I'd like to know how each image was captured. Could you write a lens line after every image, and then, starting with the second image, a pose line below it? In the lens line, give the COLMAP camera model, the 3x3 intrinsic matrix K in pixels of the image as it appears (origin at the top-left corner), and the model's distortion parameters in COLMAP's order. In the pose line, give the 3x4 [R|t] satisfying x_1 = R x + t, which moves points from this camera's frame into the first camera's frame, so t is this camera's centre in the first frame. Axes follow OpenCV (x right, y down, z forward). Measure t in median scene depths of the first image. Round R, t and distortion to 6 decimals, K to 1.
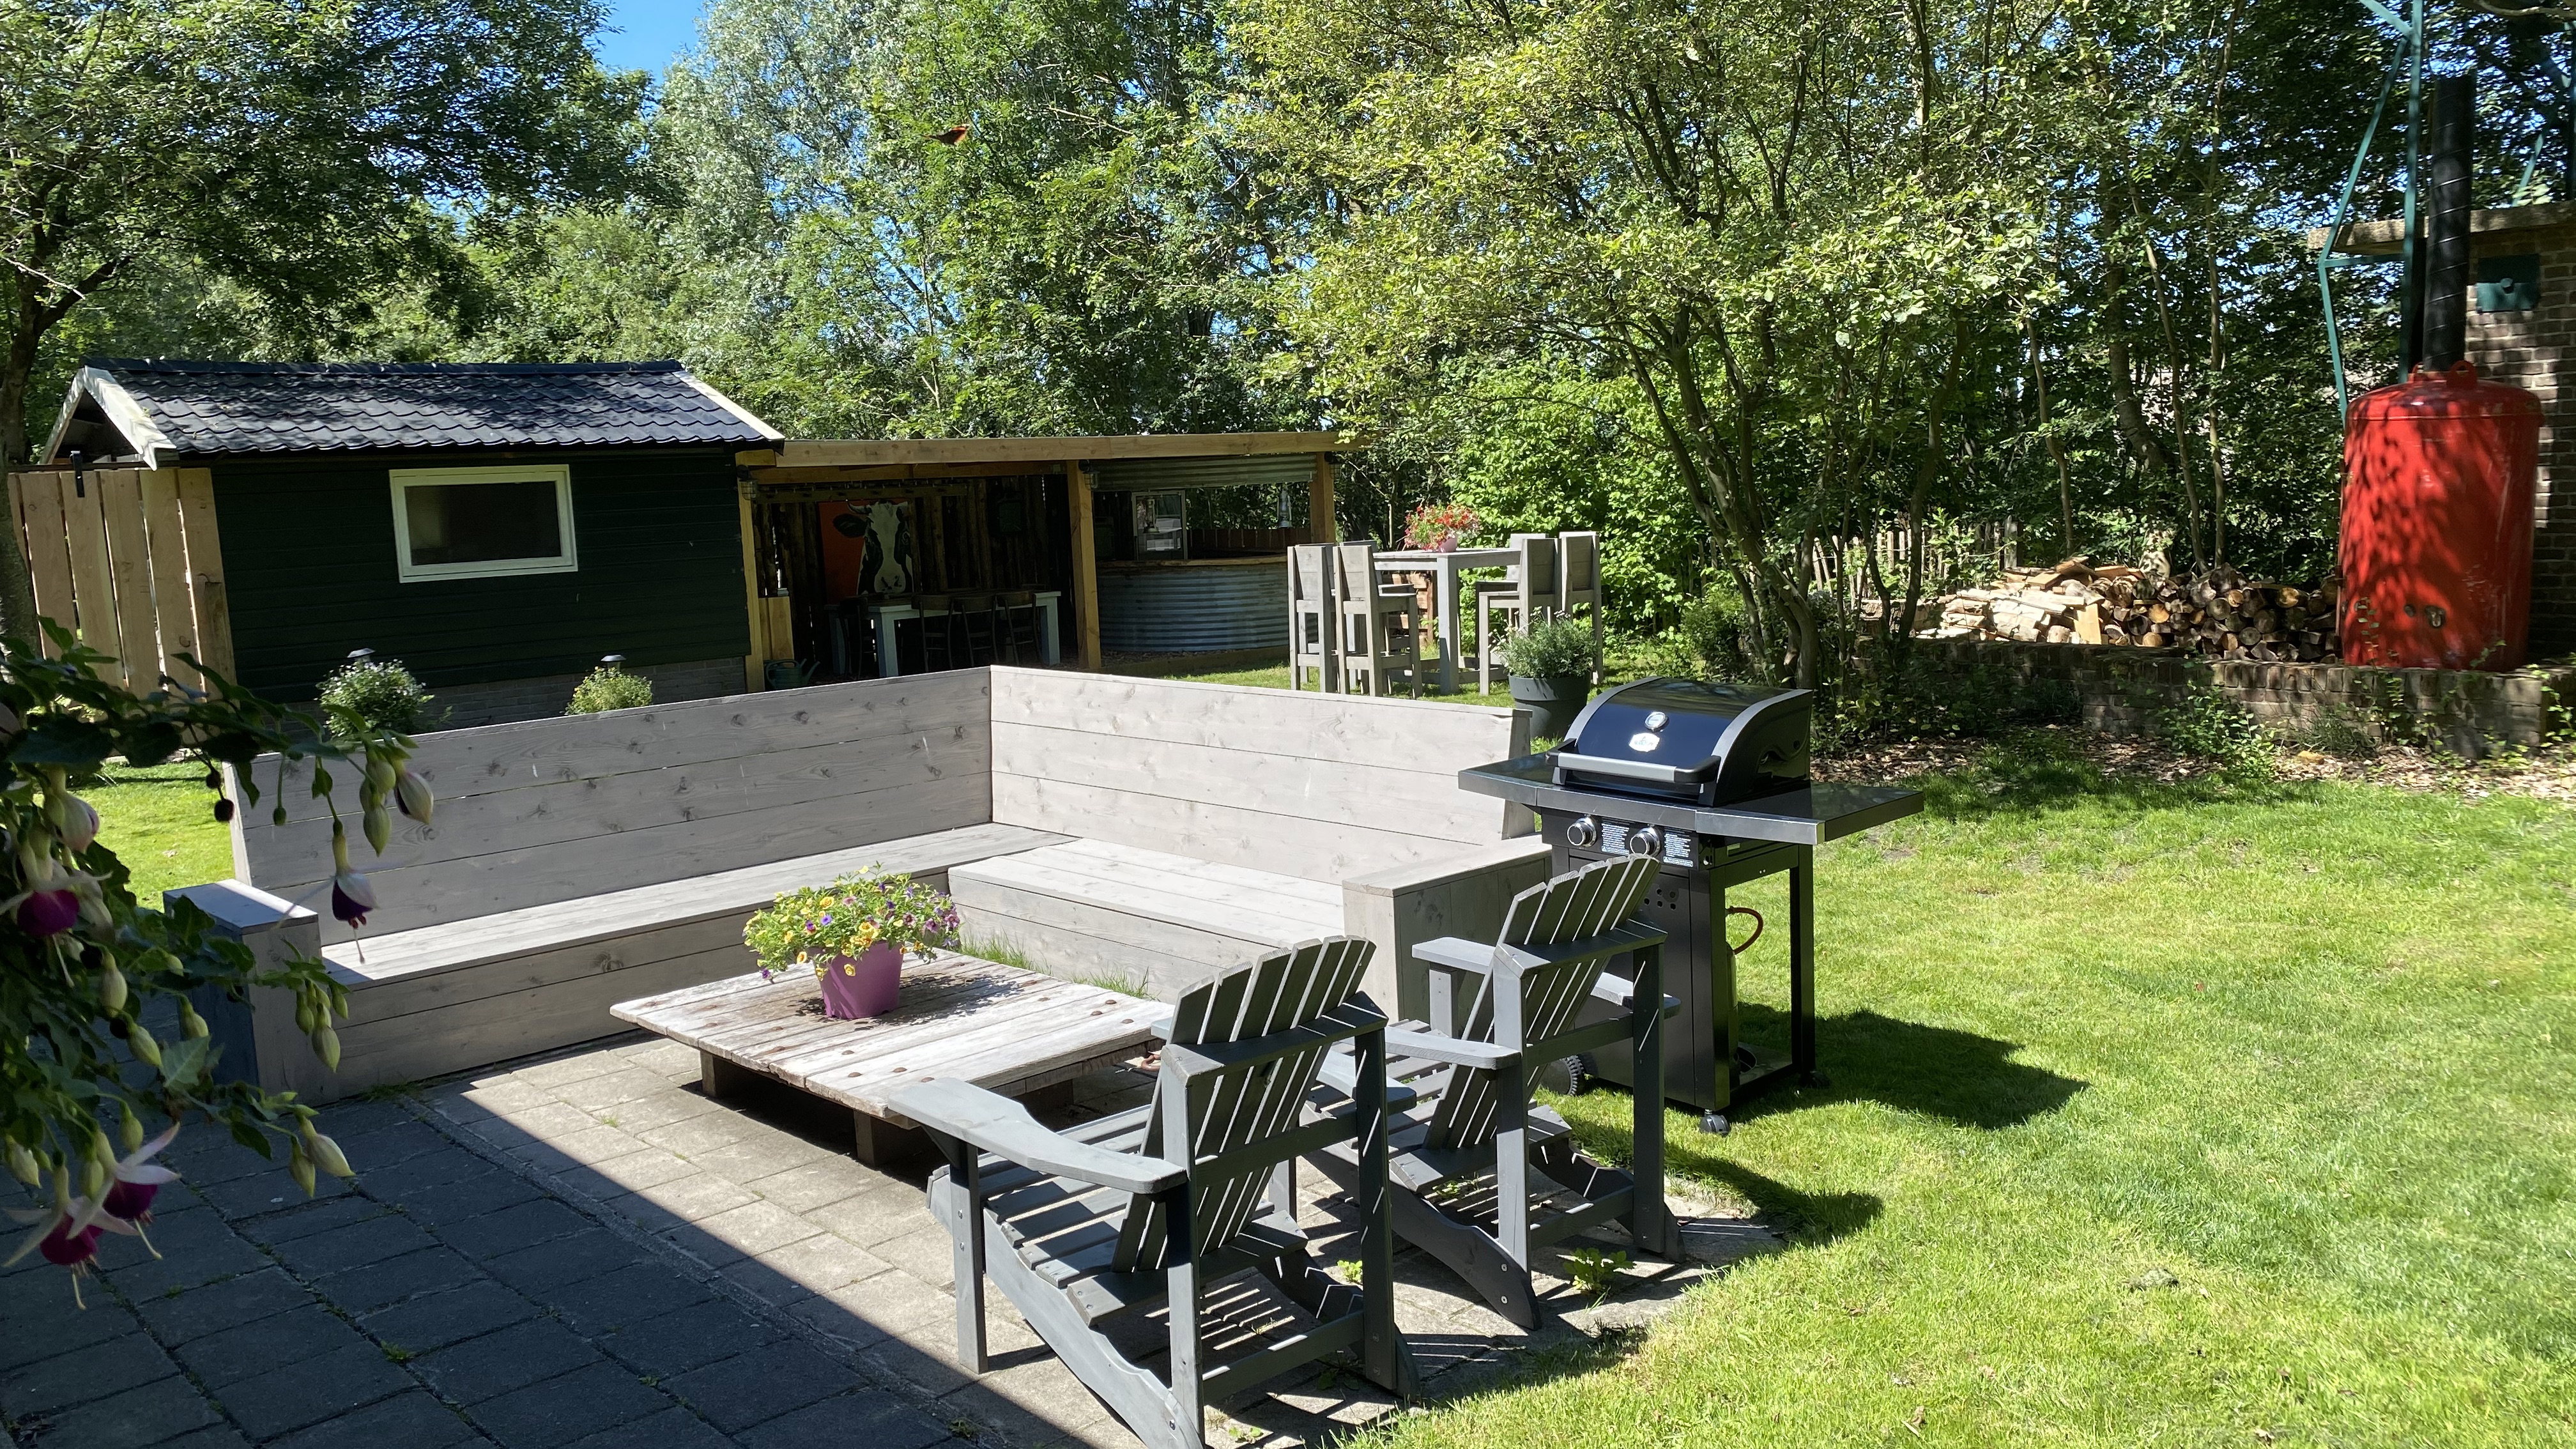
lens RADIAL K [[1957.1, 0, 1276.2], [0, 1957.1, 728.0], [0, 0, 1]] dist [-0.001694, -0.009454]
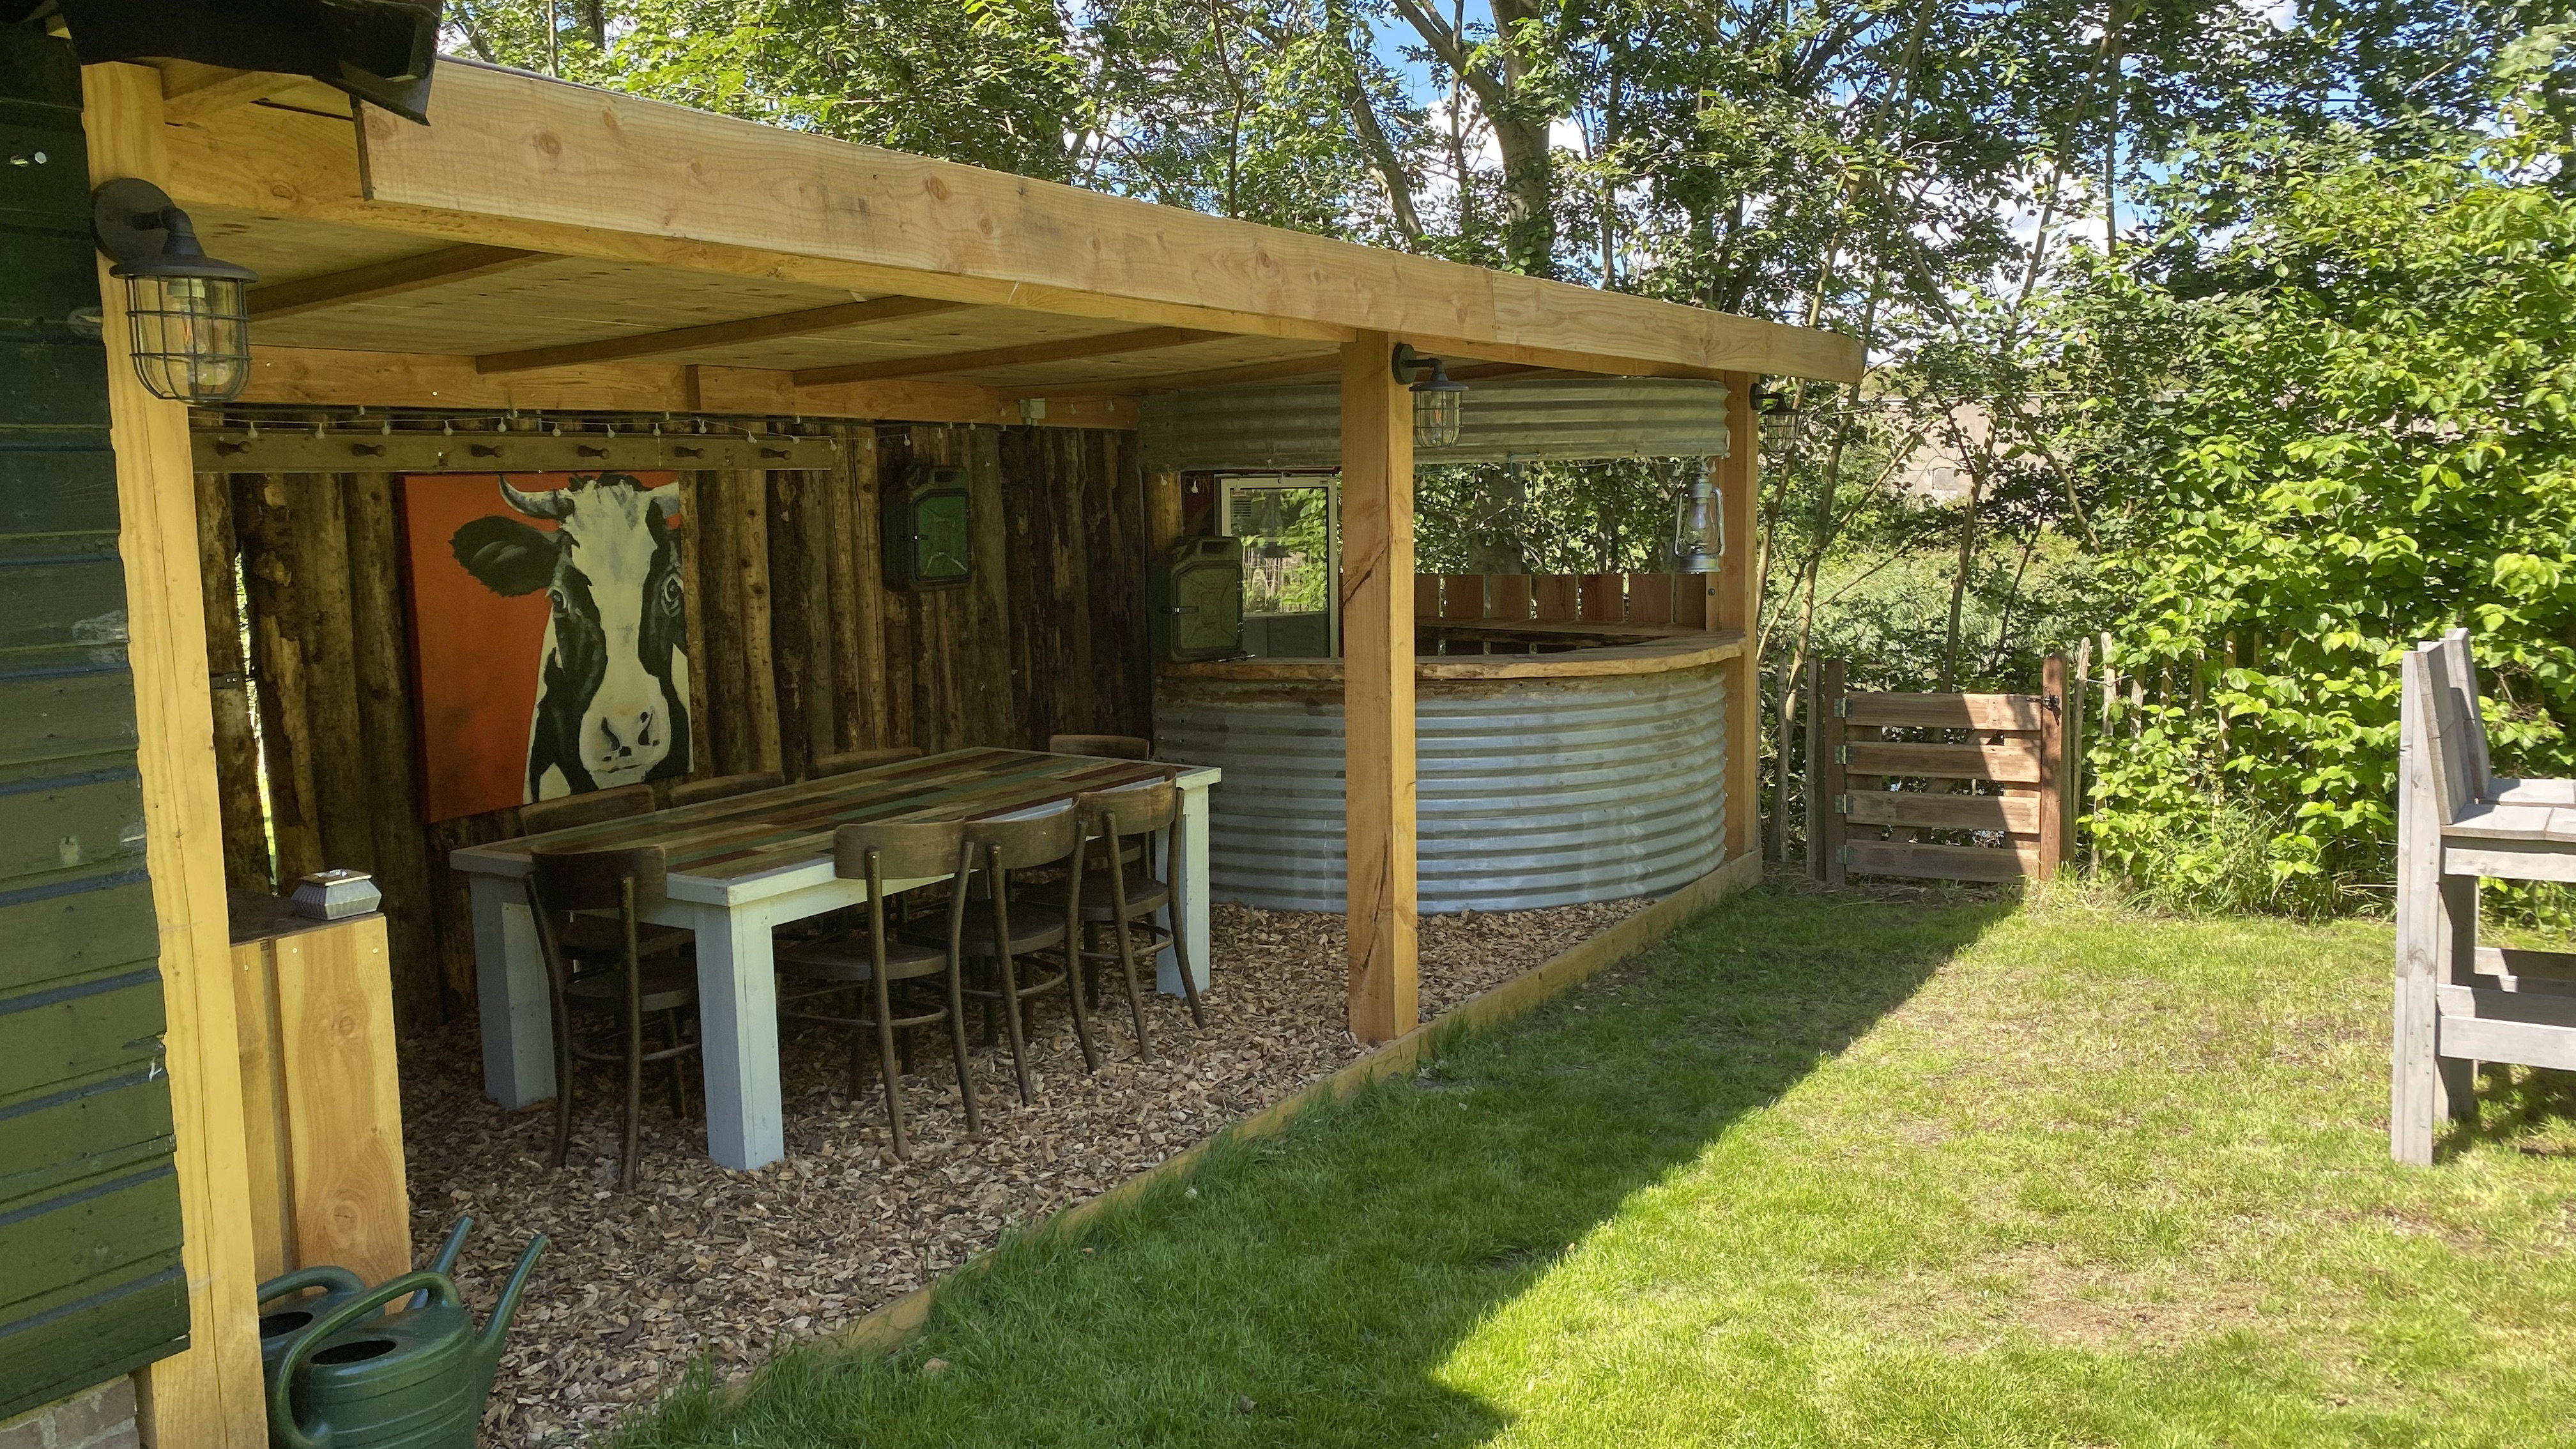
lens RADIAL K [[1957.1, 0, 1279.7], [0, 1957.1, 720.5], [0, 0, 1]] dist [-0.001694, -0.009454]
pose [[0.959826, -0.012256, 0.280328, -0.242775], [0.017814, 0.999692, -0.017286, -0.091075], [-0.280030, 0.021586, 0.959748, 0.872756]]
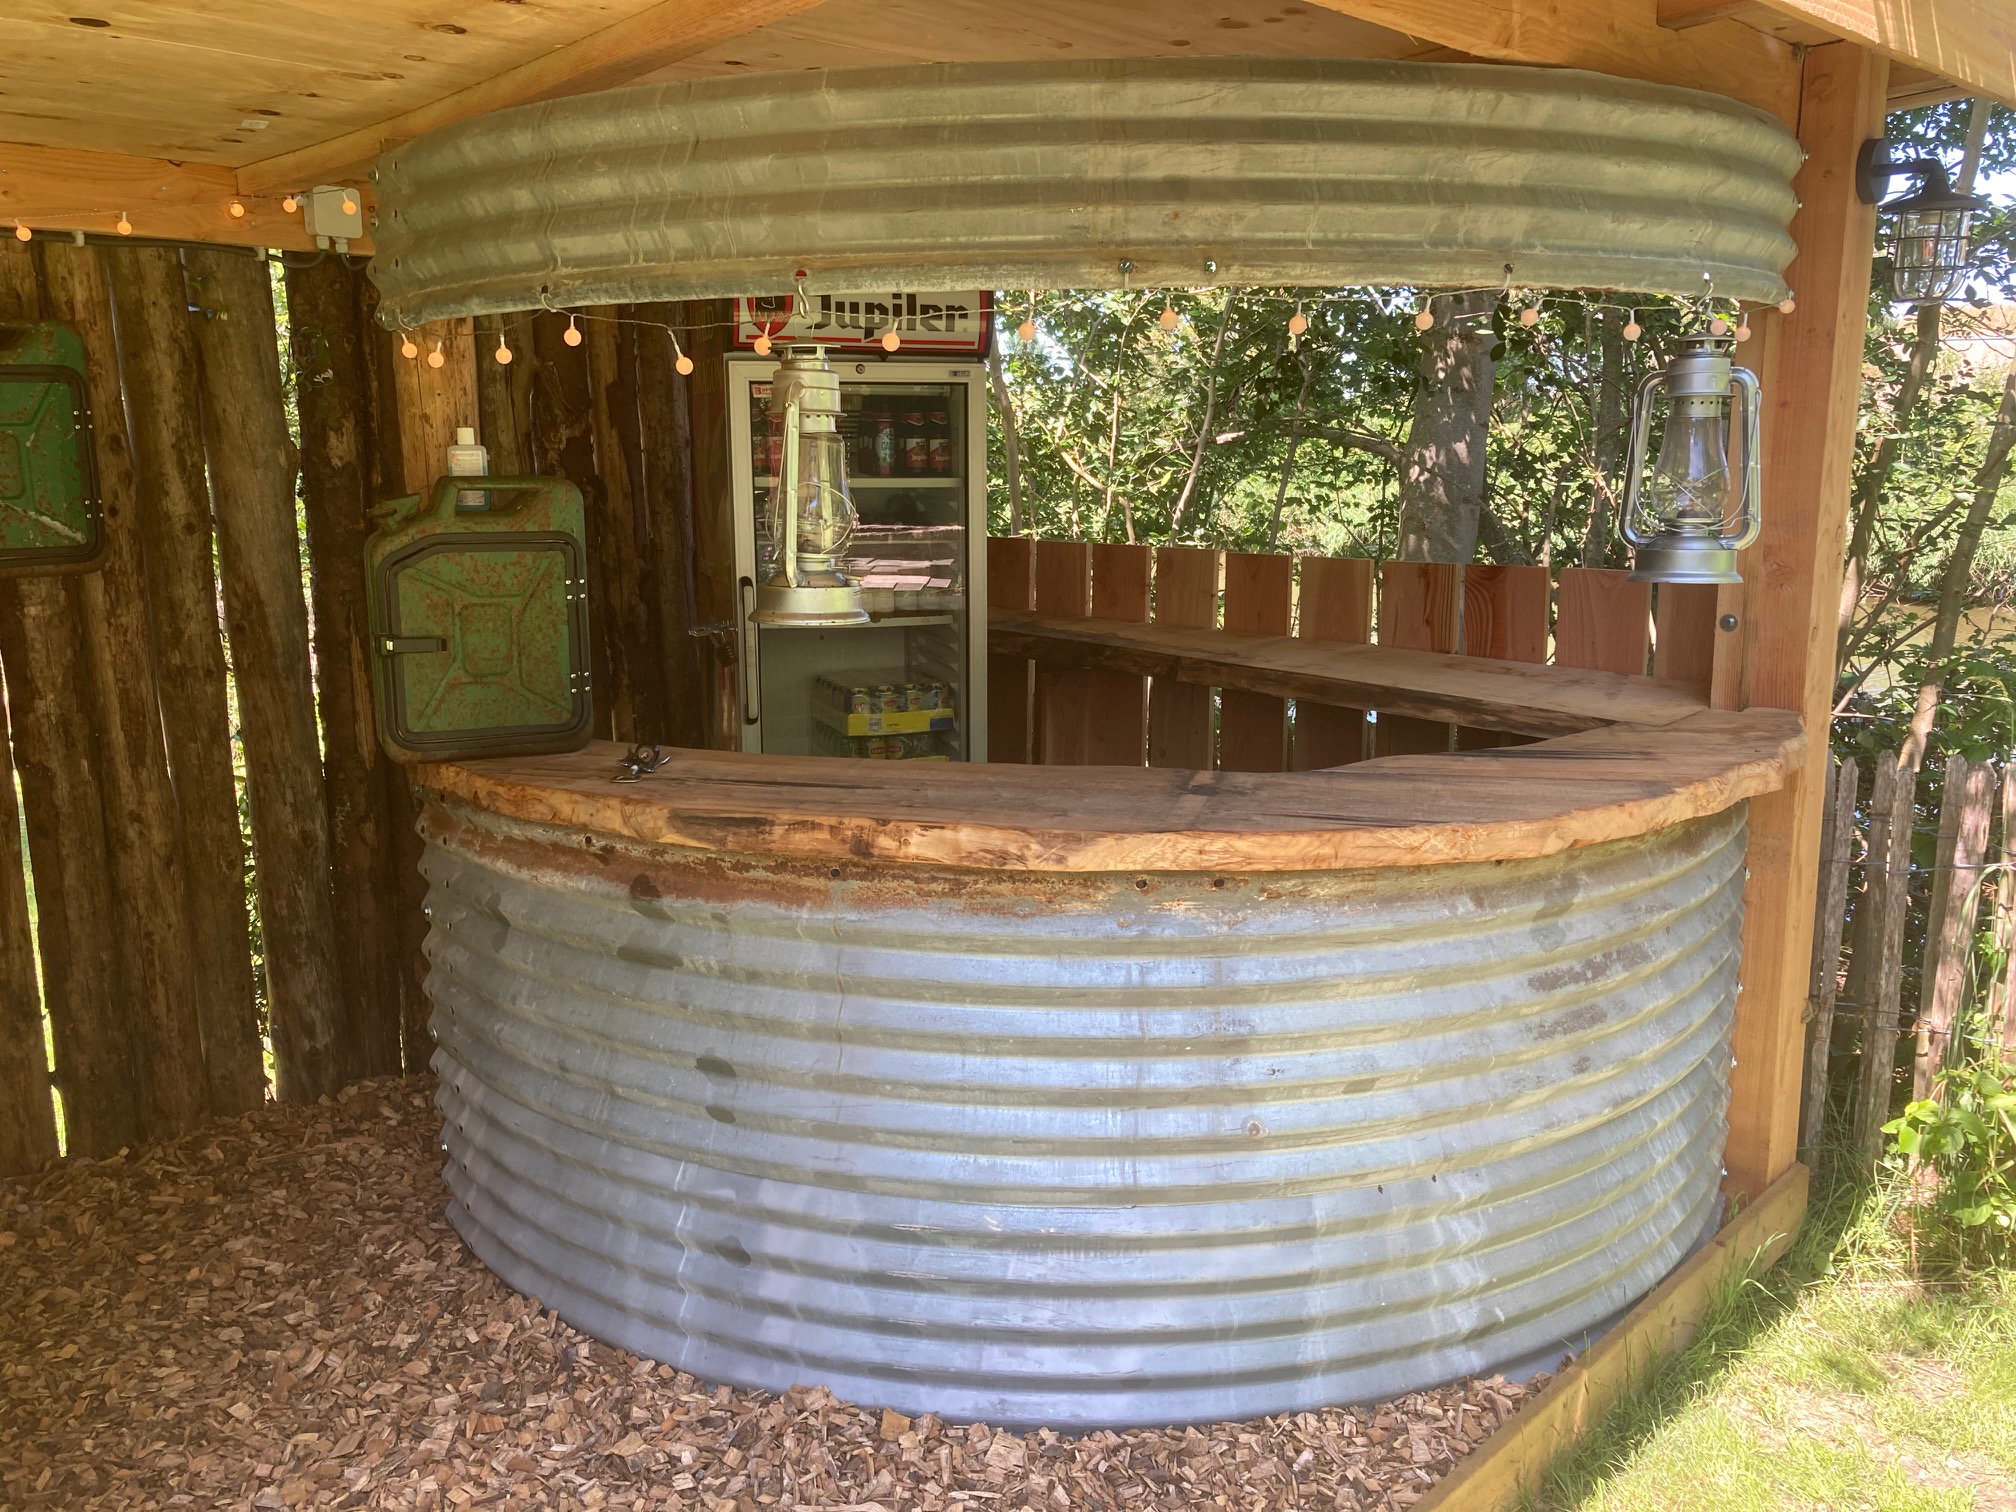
lens RADIAL K [[1639.1, 0, 1017.8], [0, 1639.1, 750.7], [0, 0, 1]] dist [0.045785, -0.046942]
pose [[0.997491, 0.025963, 0.065868, -0.077712], [-0.029033, 0.998515, 0.046102, -0.125535], [-0.064573, -0.047899, 0.996763, 1.157105]]
